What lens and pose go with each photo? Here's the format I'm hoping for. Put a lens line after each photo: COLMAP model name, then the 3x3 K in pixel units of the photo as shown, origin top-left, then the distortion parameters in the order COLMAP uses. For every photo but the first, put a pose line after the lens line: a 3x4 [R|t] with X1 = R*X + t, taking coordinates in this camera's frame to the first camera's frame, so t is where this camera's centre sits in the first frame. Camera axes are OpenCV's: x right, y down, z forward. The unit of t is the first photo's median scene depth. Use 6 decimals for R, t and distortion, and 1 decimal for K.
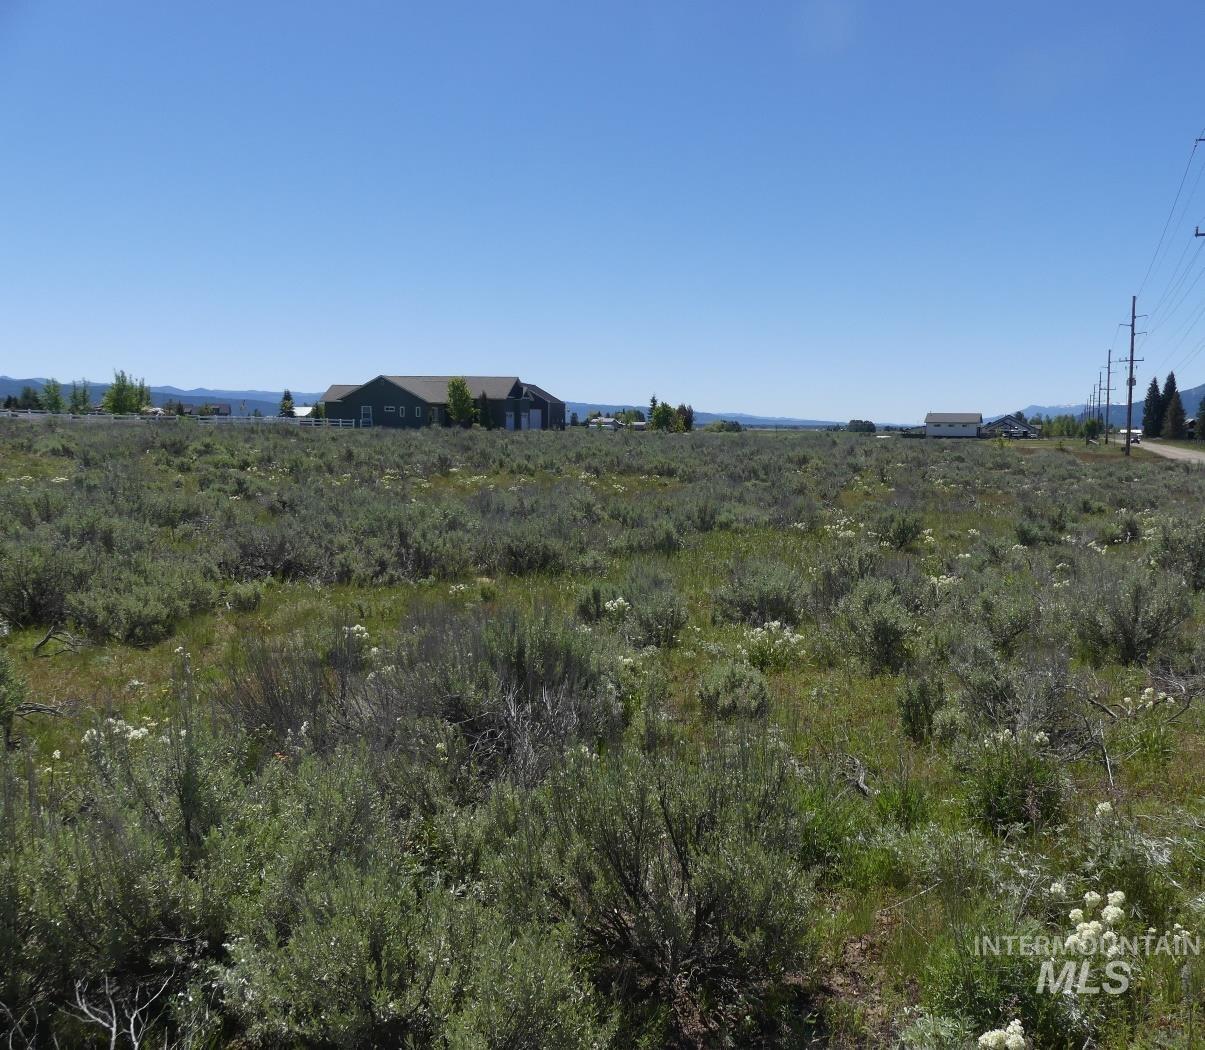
lens RADIAL K [[984.3, 0, 602.0], [0, 984.3, 523.4], [0, 0, 1]] dist [0.006500, 0.004540]
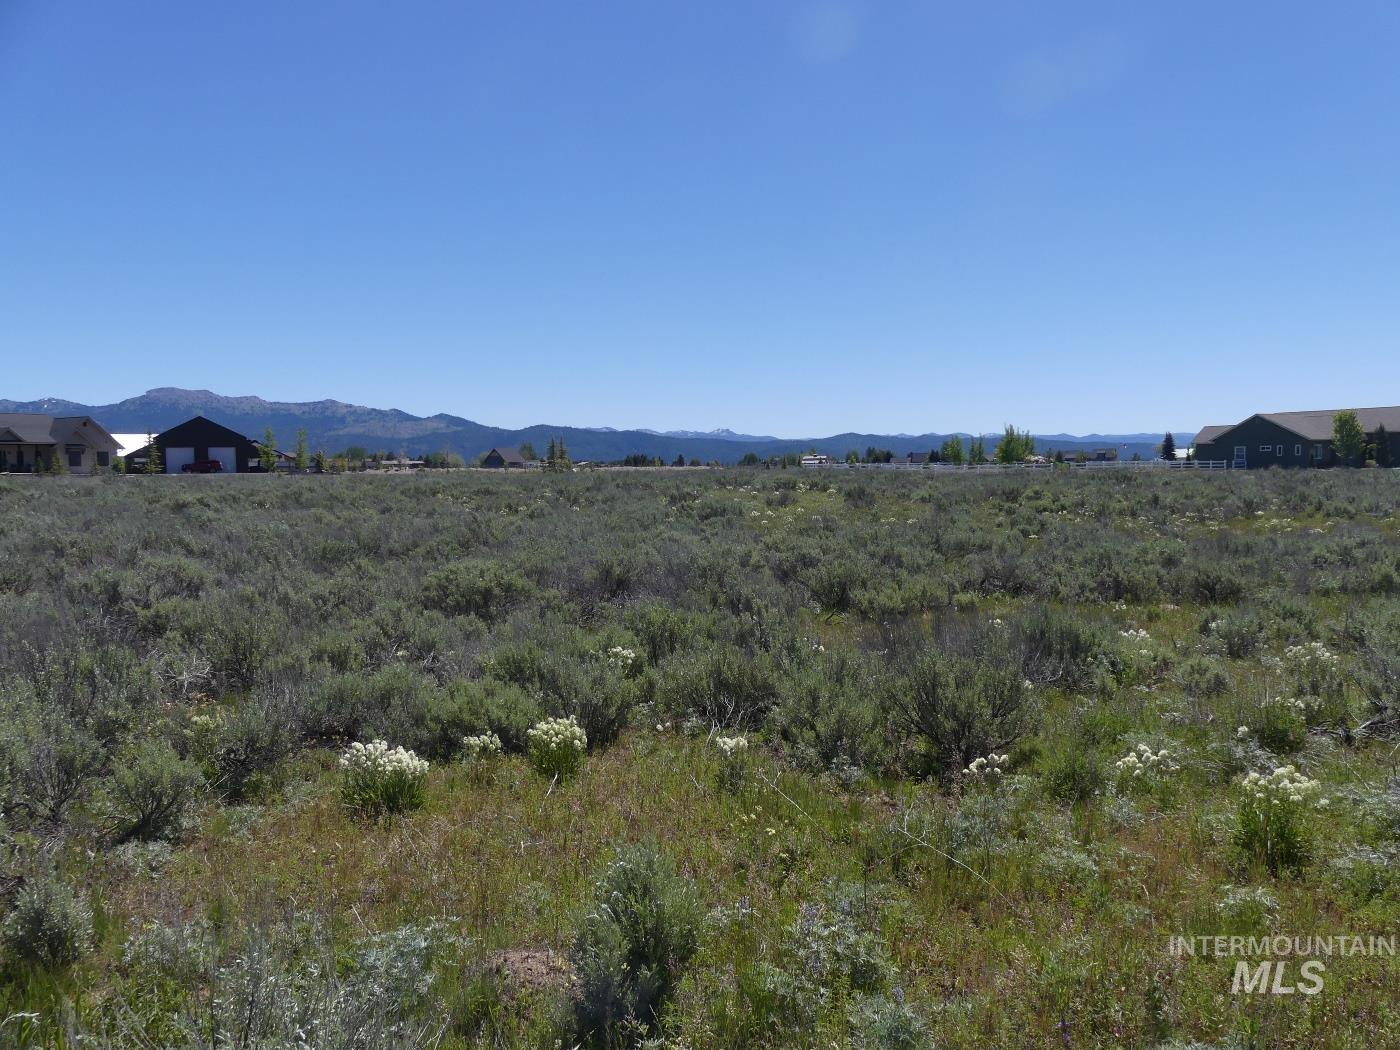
lens RADIAL K [[1025.7, 0, 699.8], [0, 1025.7, 525.5], [0, 0, 1]] dist [-0.000727, -0.001083]
pose [[0.707157, 0.008787, -0.707002, 0.098171], [-0.038101, 0.998944, -0.025693, 0.003677], [0.706029, 0.045106, 0.706745, -0.076071]]
